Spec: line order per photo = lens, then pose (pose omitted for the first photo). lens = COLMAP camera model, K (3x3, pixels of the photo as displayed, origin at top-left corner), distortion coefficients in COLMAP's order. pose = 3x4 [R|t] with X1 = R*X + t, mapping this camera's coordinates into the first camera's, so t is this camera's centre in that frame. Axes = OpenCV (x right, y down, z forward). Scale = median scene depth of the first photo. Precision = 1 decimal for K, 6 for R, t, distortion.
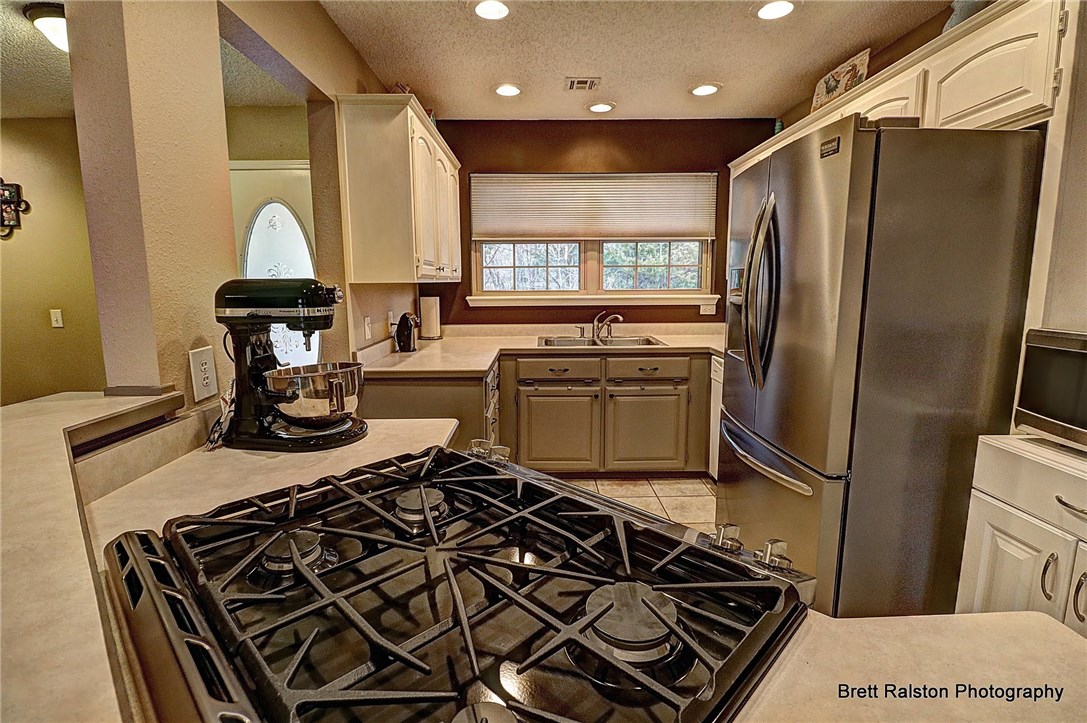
lens RADIAL K [[506.3, 0, 545.5], [0, 506.3, 355.4], [0, 0, 1]] dist [-0.001081, -0.012716]
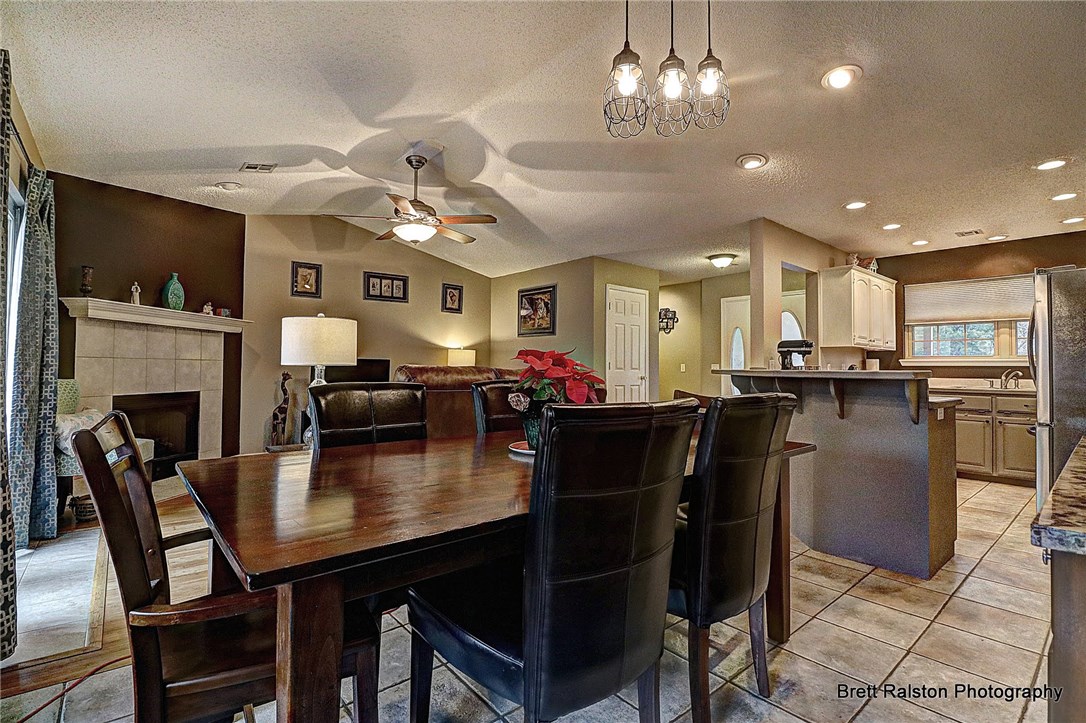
lens RADIAL K [[503.8, 0, 546.7], [0, 503.8, 350.2], [0, 0, 1]] dist [0.002082, -0.016249]
pose [[0.632855, -0.013674, -0.774150, 0.416468], [-0.128993, 0.984009, -0.122829, 0.219229], [0.763450, 0.177593, 0.620971, -0.954147]]
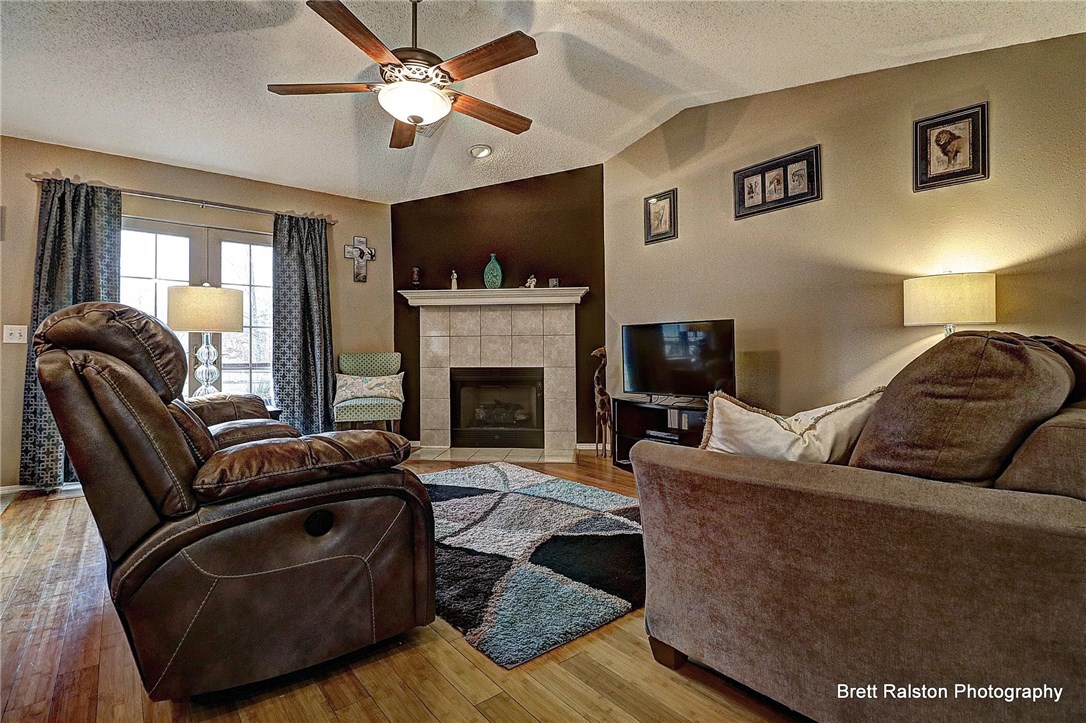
lens RADIAL K [[511.7, 0, 537.7], [0, 511.7, 356.0], [0, 0, 1]] dist [-0.013498, -0.000380]
pose [[-0.786743, 0.014256, -0.617116, -0.492790], [-0.077774, 0.989477, 0.122011, 0.072754], [0.612361, 0.143987, -0.777356, 0.378658]]
